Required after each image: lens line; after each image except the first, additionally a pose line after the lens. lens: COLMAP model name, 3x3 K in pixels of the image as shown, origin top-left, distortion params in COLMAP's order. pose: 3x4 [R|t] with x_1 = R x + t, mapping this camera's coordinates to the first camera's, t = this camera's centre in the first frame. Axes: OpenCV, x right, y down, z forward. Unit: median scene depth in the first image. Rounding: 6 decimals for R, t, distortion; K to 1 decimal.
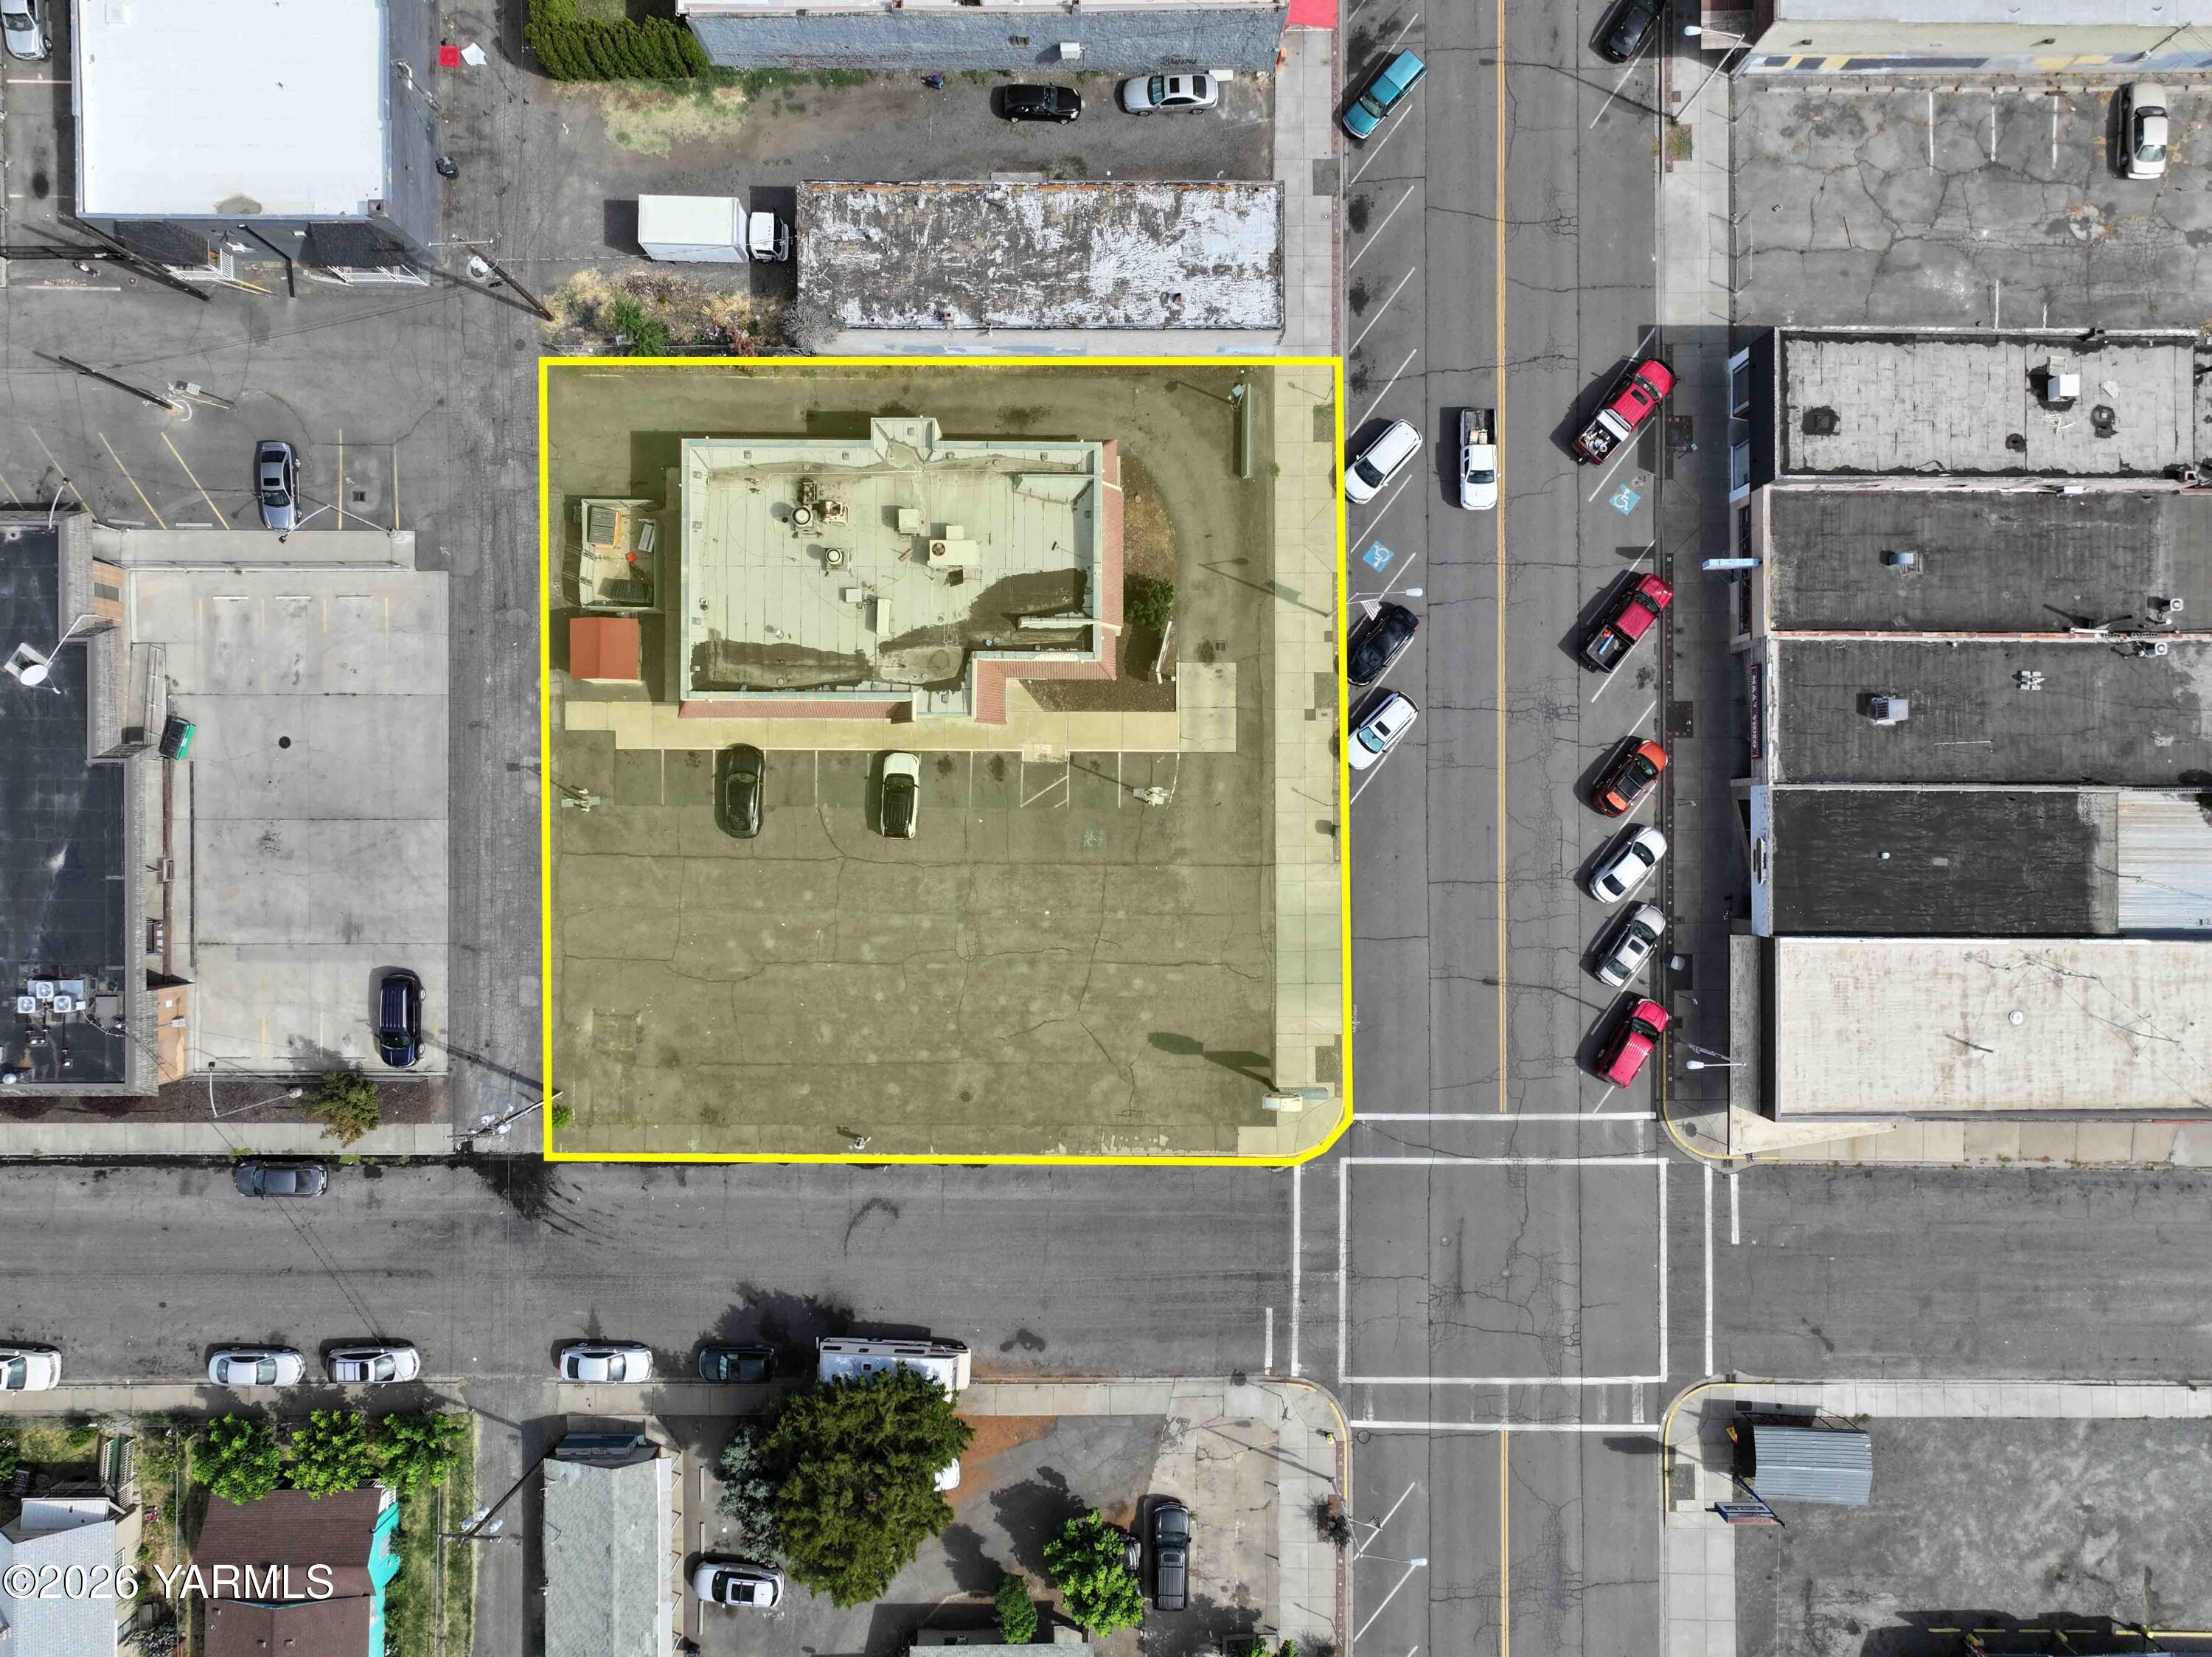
lens RADIAL K [[1548.1, 0, 1106.0], [0, 1548.1, 828.5], [0, 0, 1]] dist [0.015313, 0.003924]
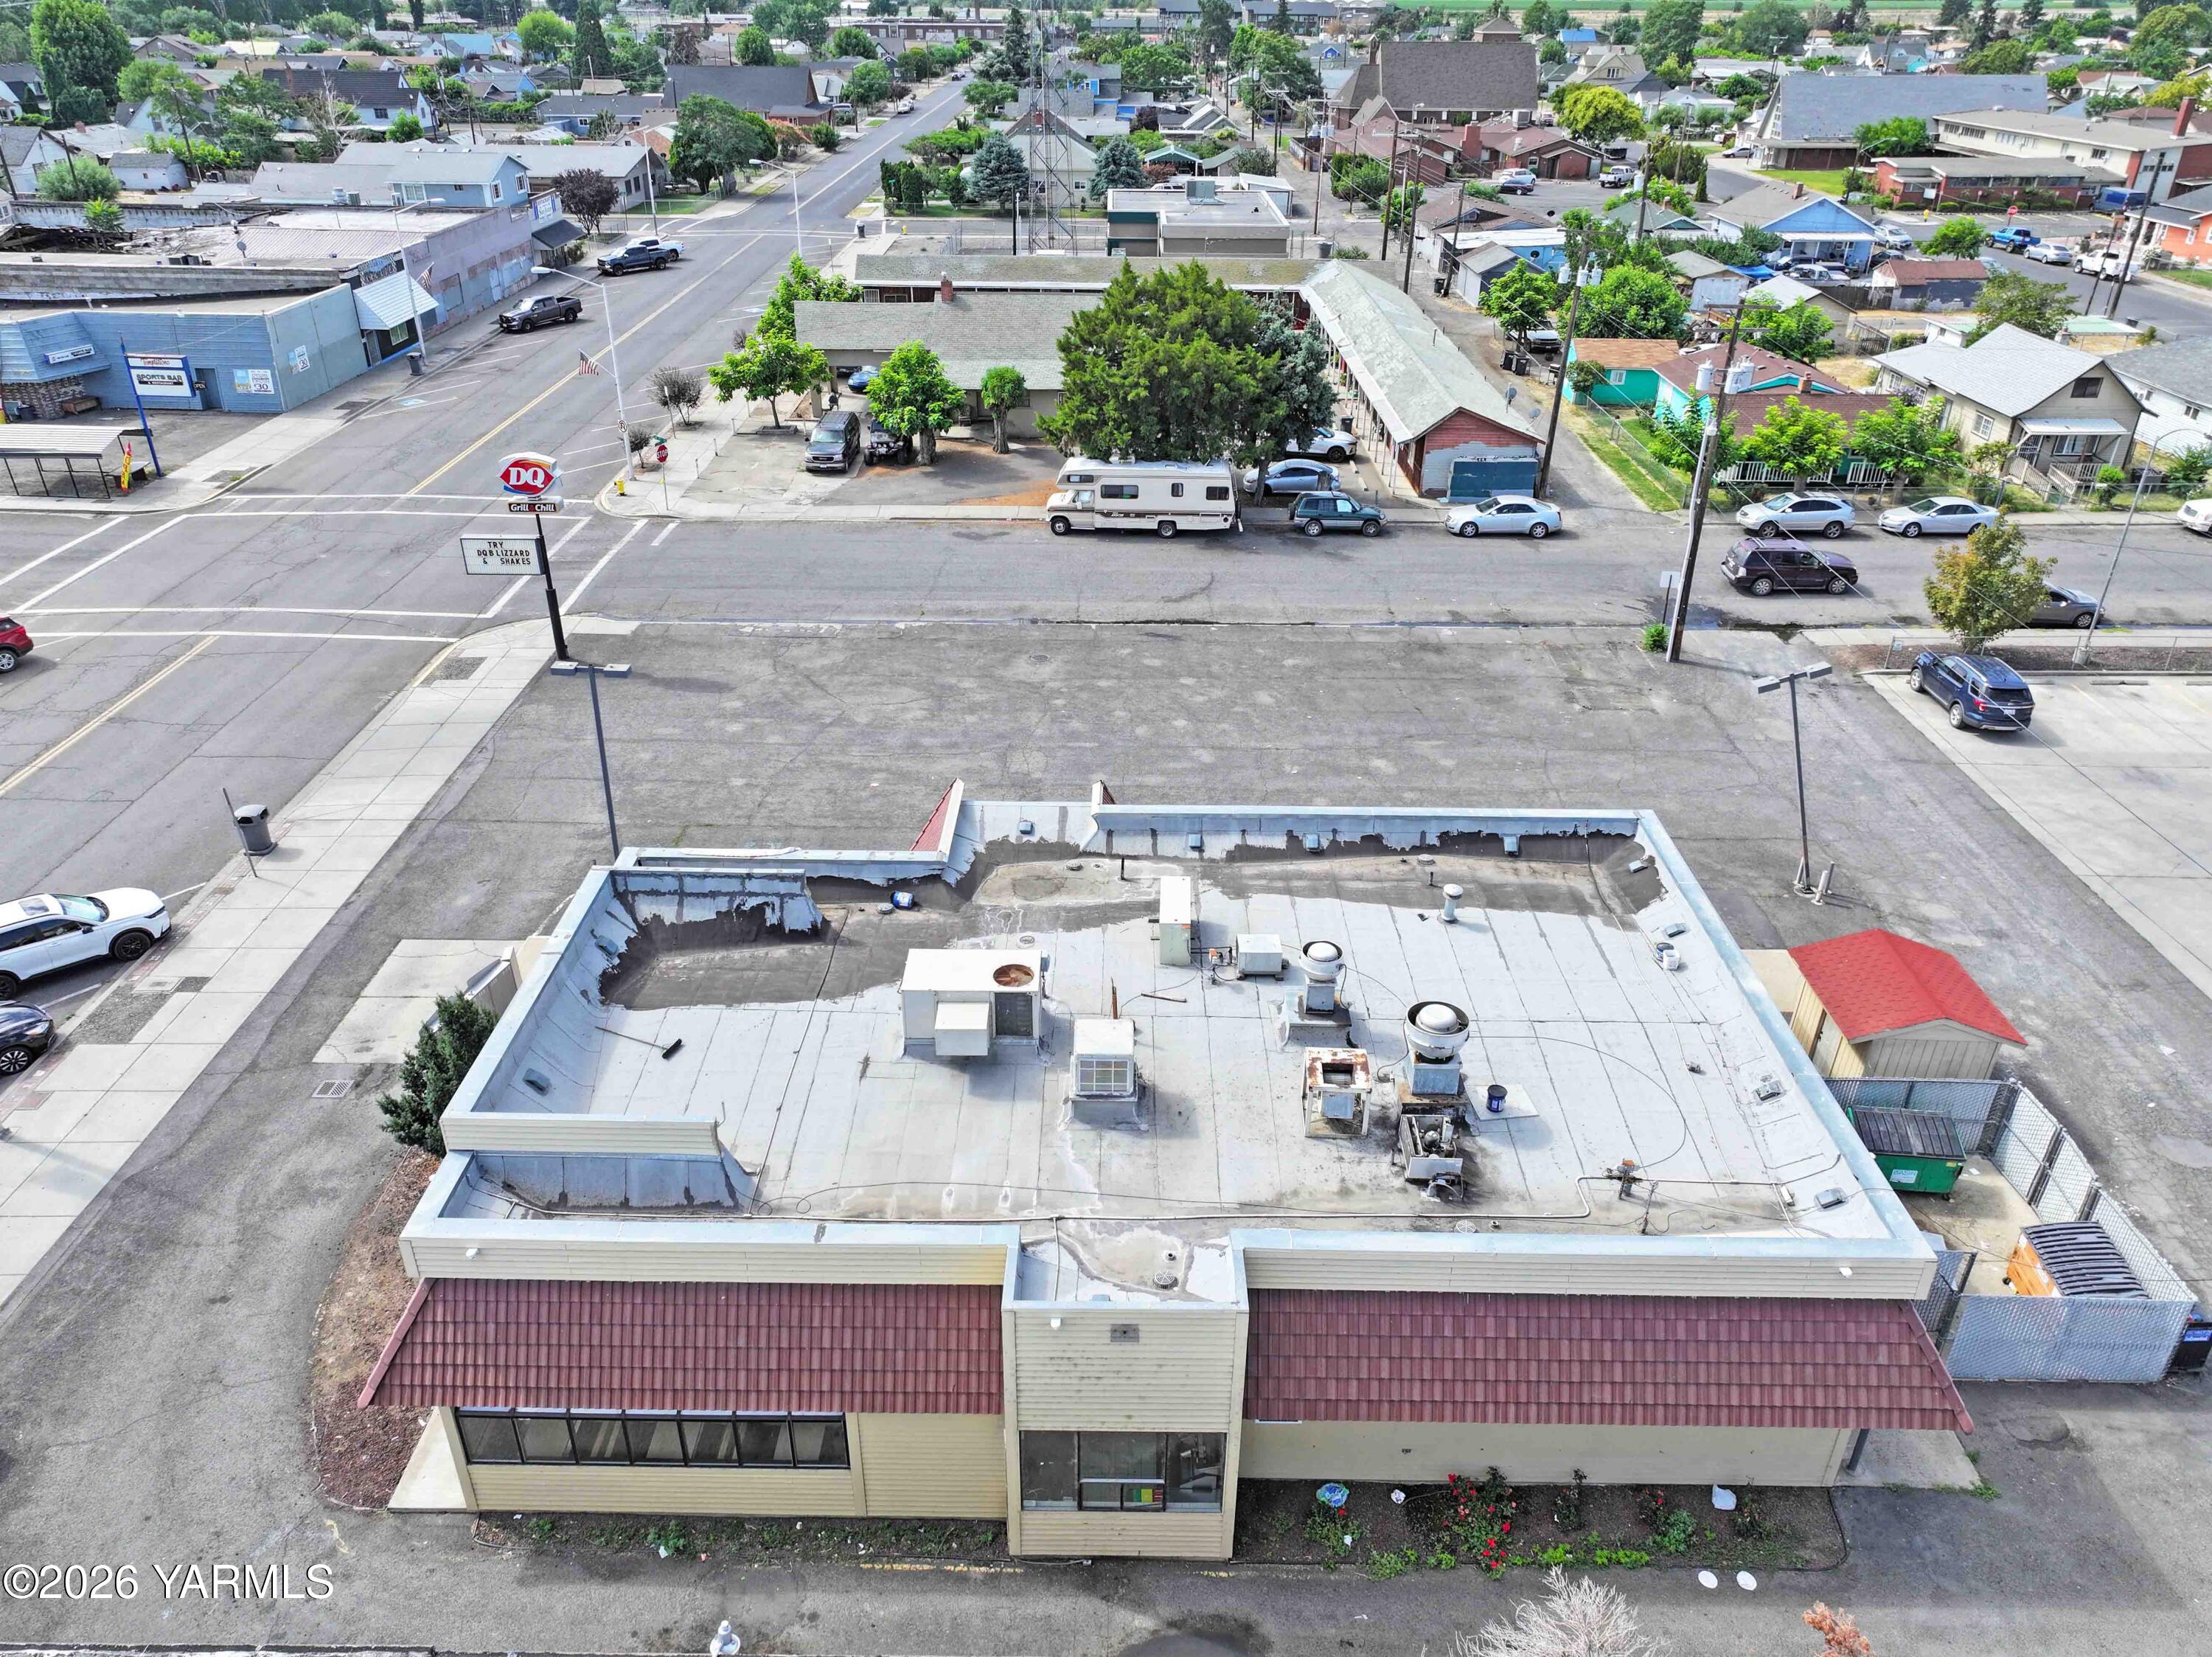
lens RADIAL K [[1548.1, 0, 1106.0], [0, 1548.1, 828.5], [0, 0, 1]] dist [0.015313, 0.003924]
pose [[-0.999851, -0.017266, -0.000327, -0.118999], [0.007864, -0.472115, 0.881502, -0.427830], [-0.015374, 0.881368, 0.472181, 0.759016]]
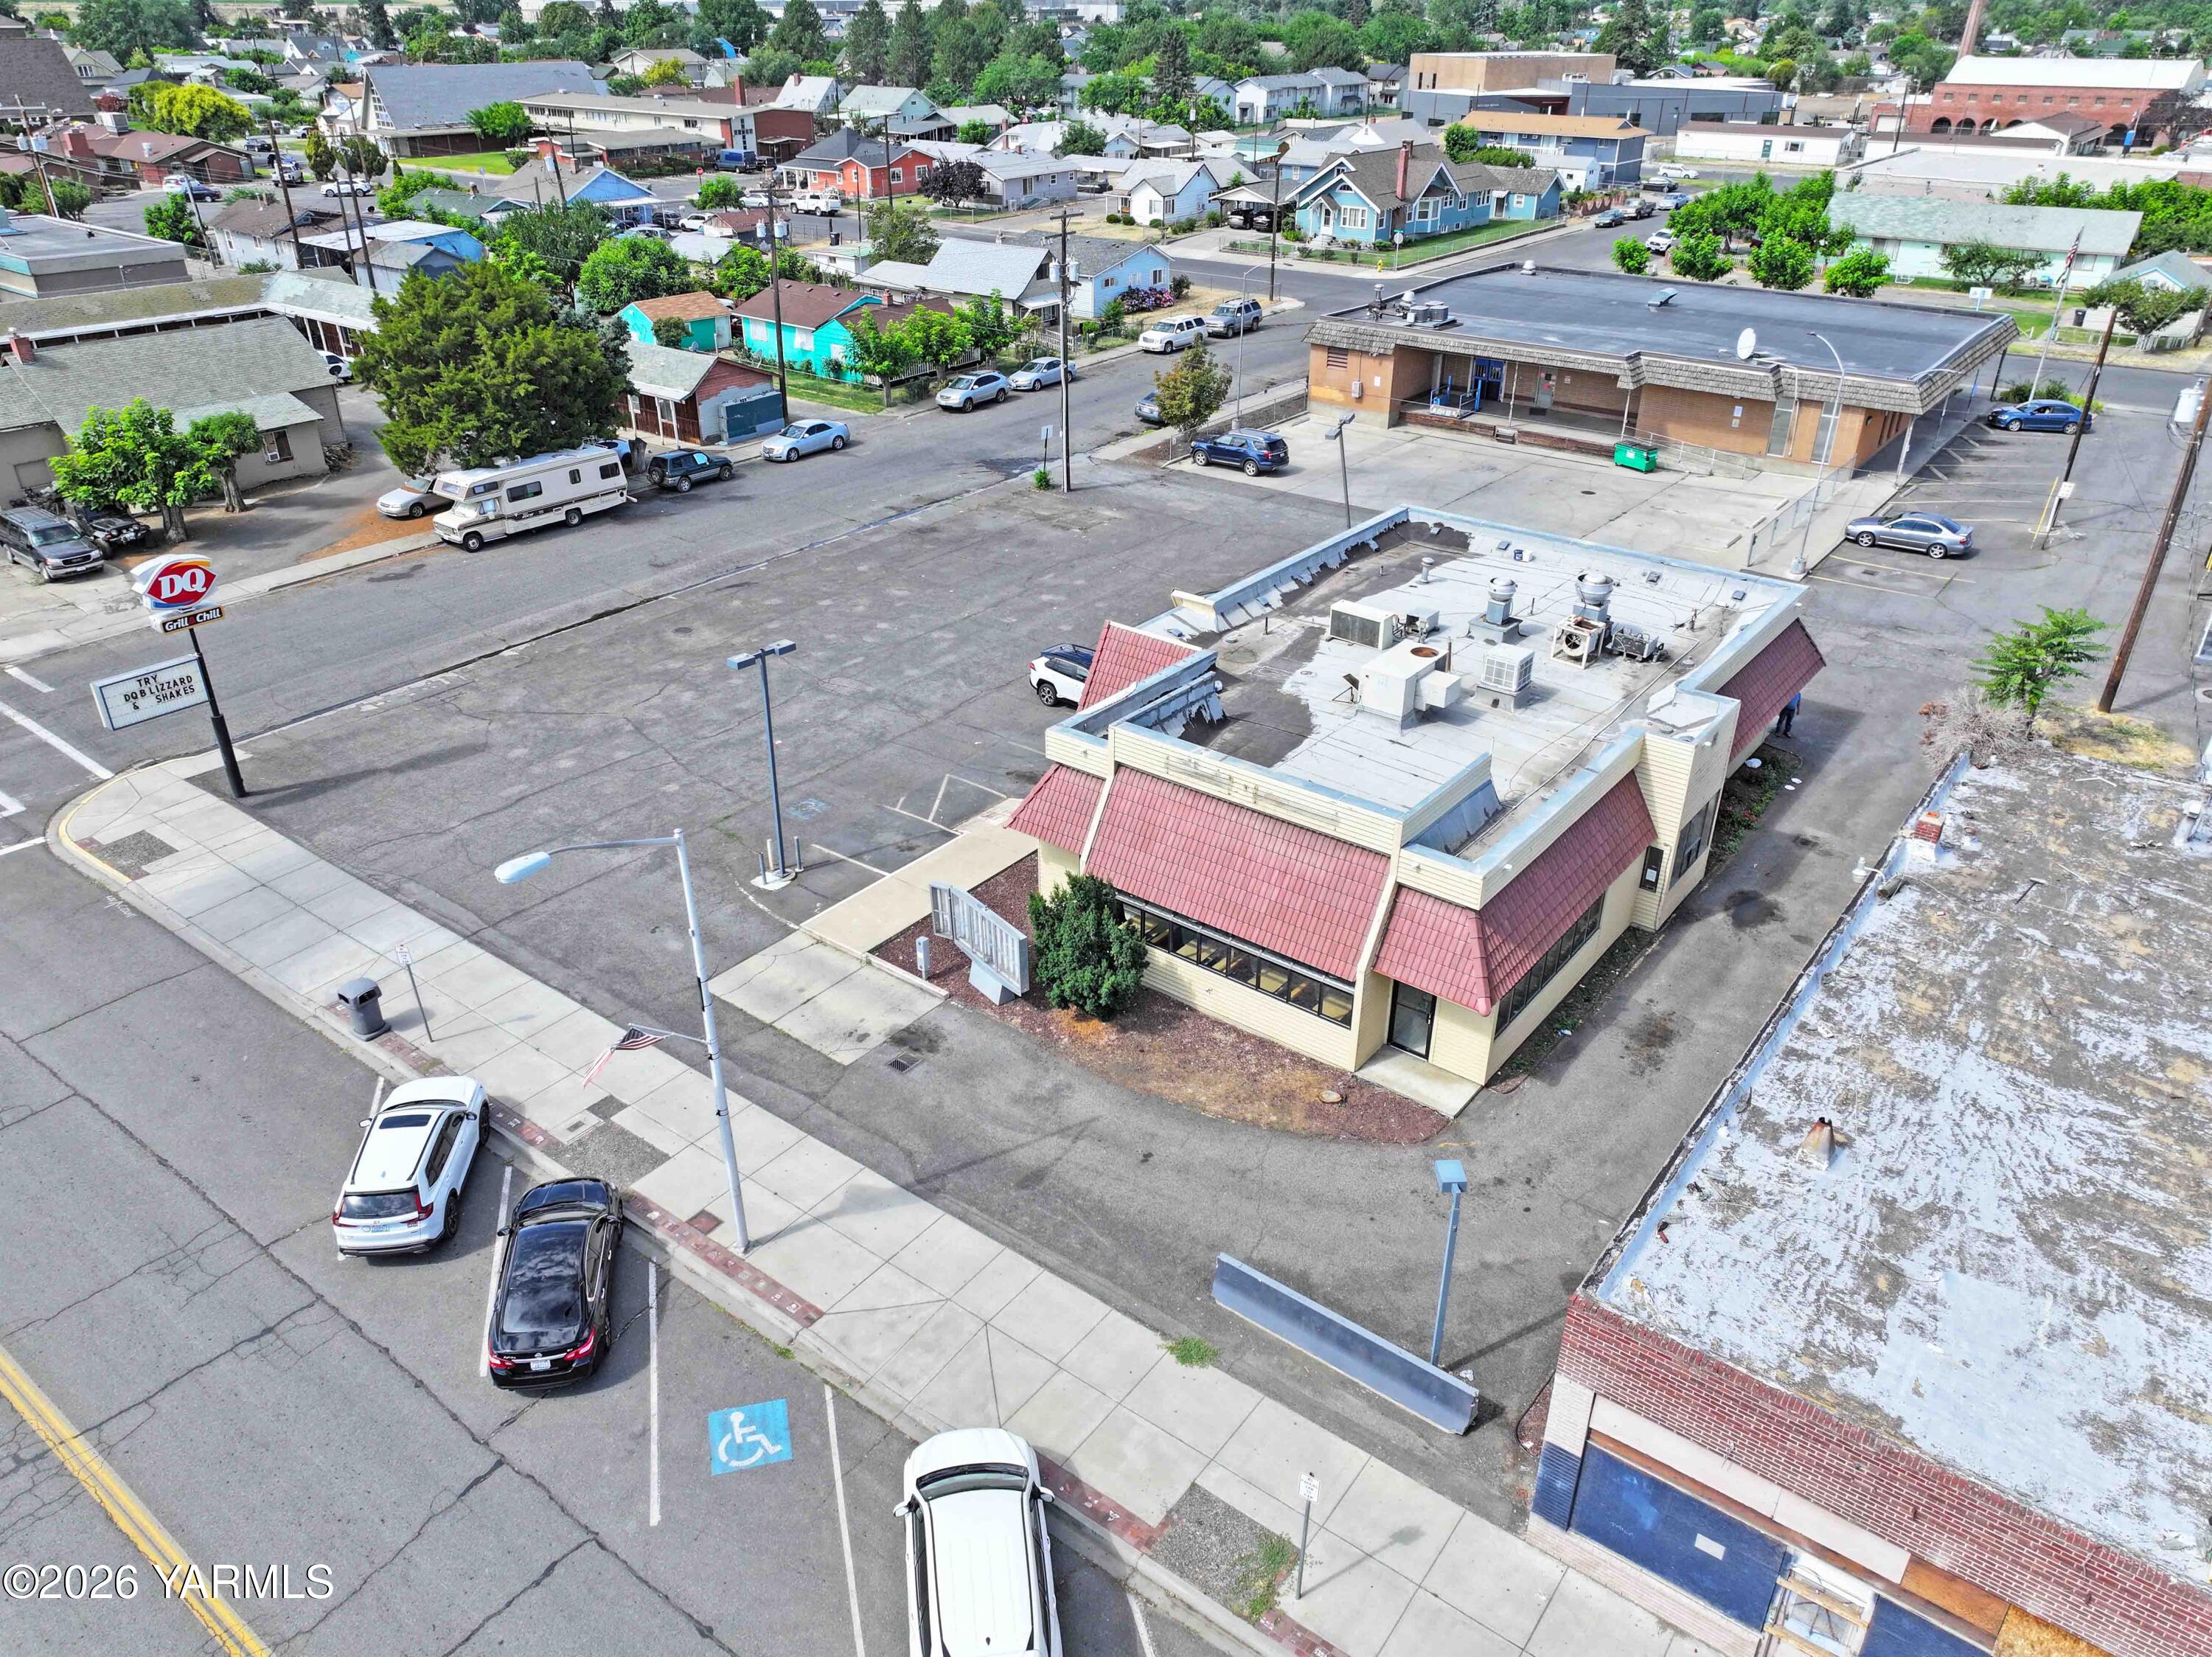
lens RADIAL K [[1551.0, 0, 1106.0], [0, 1551.0, 828.5], [0, 0, 1]] dist [-0.001193, 0.019713]
pose [[-0.609055, 0.367743, -0.702721, 0.300188], [-0.793113, -0.287815, 0.536782, -0.355901], [-0.004856, 0.884267, 0.466957, 0.763155]]
